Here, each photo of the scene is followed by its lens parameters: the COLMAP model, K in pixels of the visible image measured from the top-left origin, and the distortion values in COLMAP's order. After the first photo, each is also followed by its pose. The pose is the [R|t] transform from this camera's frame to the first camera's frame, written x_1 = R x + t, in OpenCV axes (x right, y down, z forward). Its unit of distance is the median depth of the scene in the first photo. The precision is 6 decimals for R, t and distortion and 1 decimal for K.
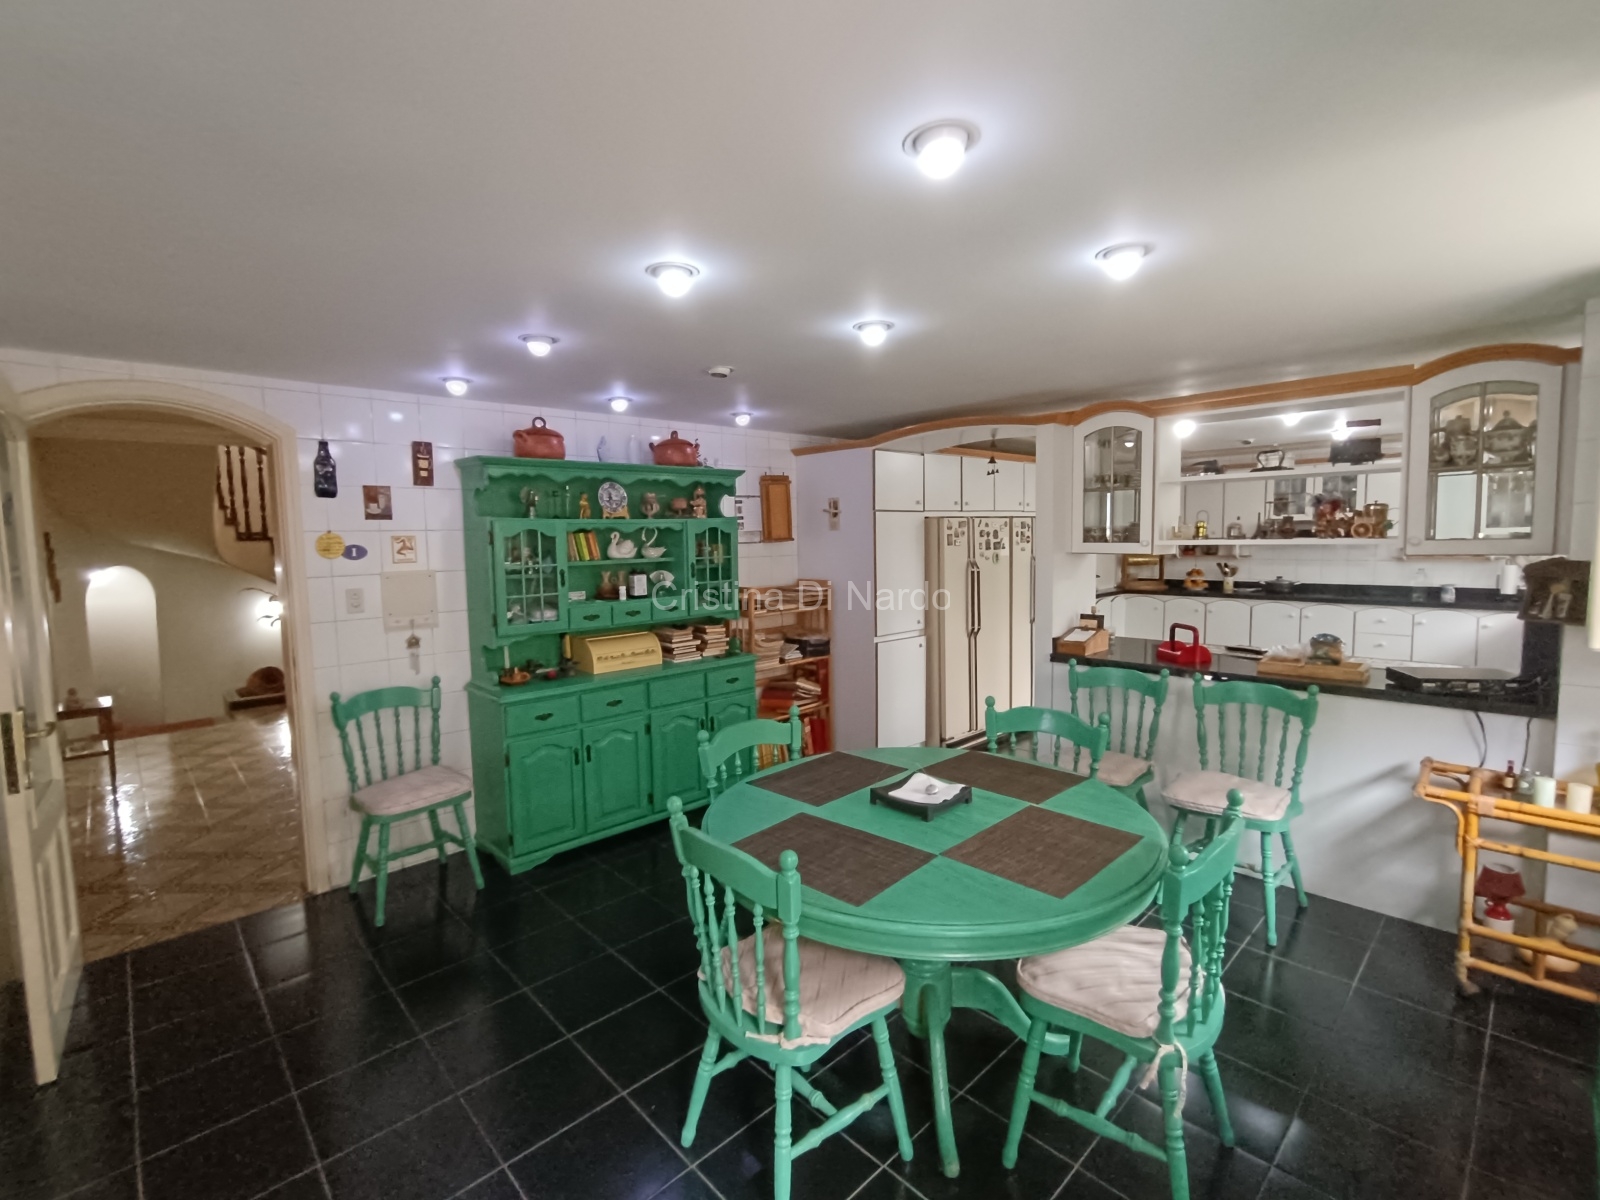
lens RADIAL K [[723.2, 0, 800.0], [0, 723.2, 600.0], [0, 0, 1]] dist [0.000957, 0.000089]
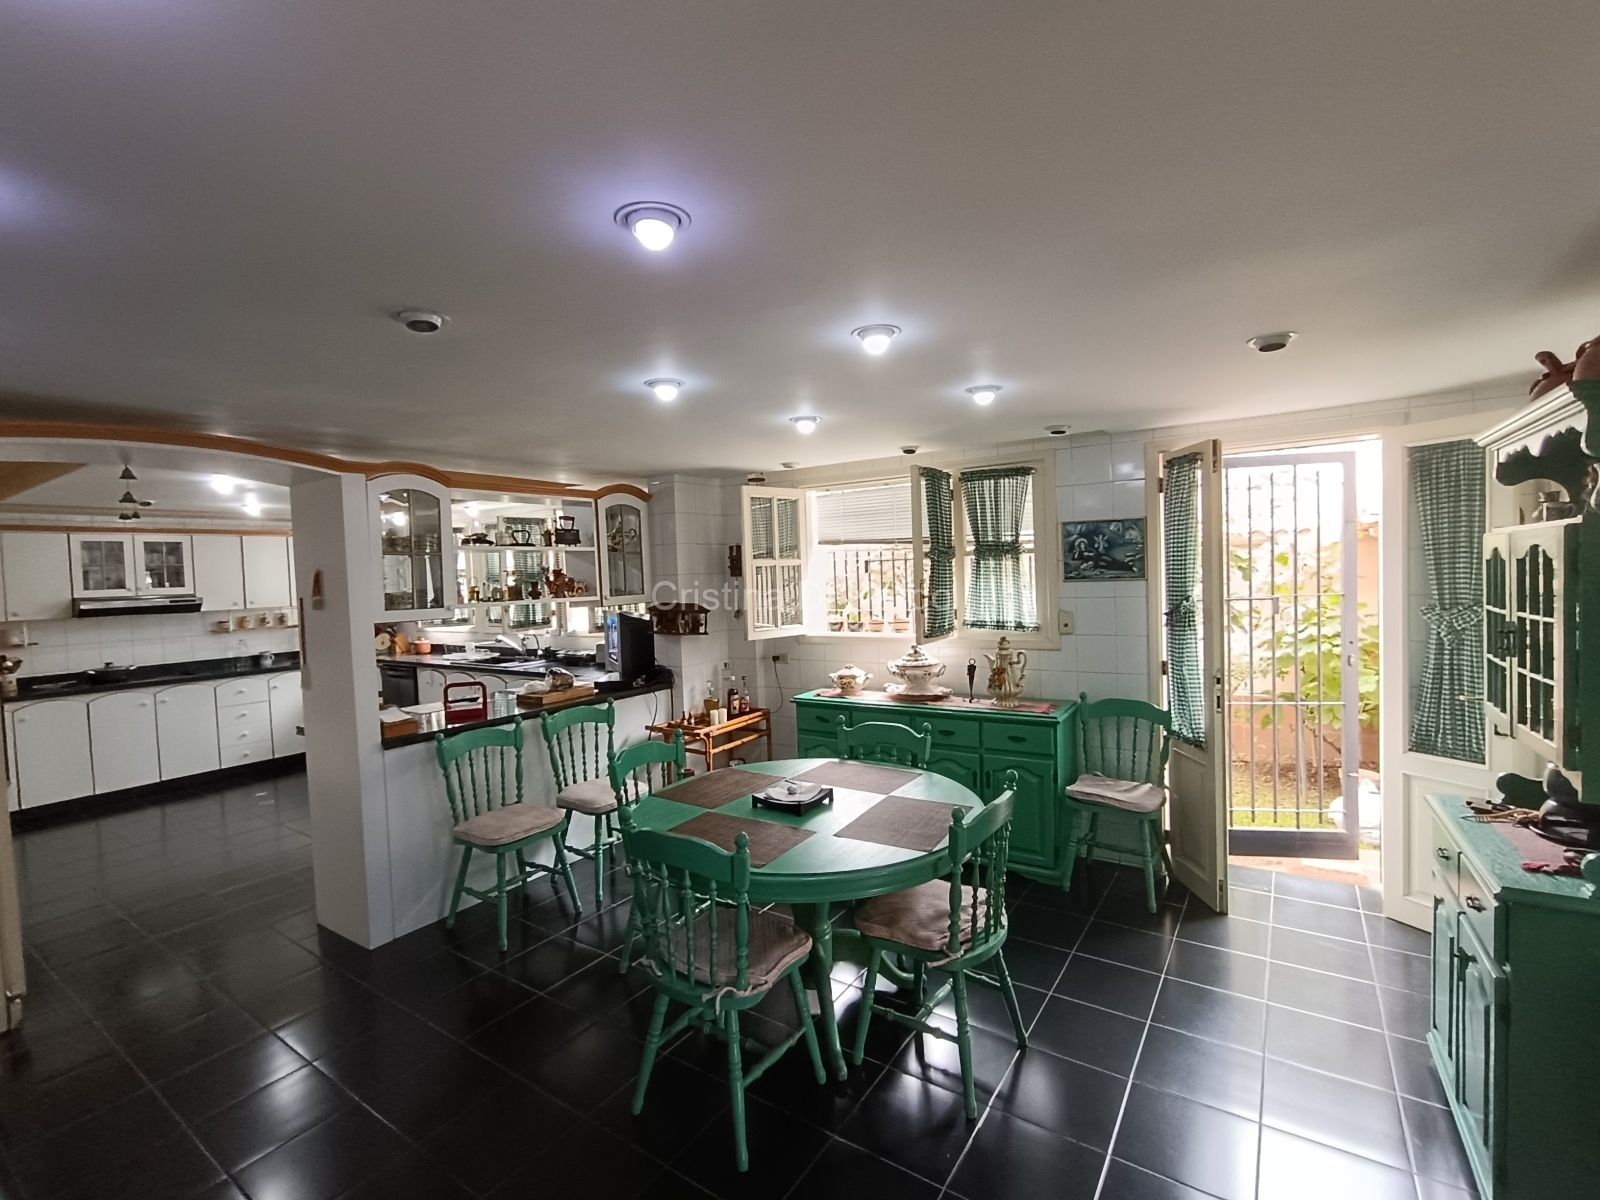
lens RADIAL K [[723.2, 0, 800.0], [0, 723.2, 600.0], [0, 0, 1]] dist [0.000957, 0.000089]
pose [[-0.213907, -0.008715, 0.976815, -0.351097], [0.125802, 0.991388, 0.036394, -0.035874], [-0.968720, 0.130670, -0.210969, 0.411489]]
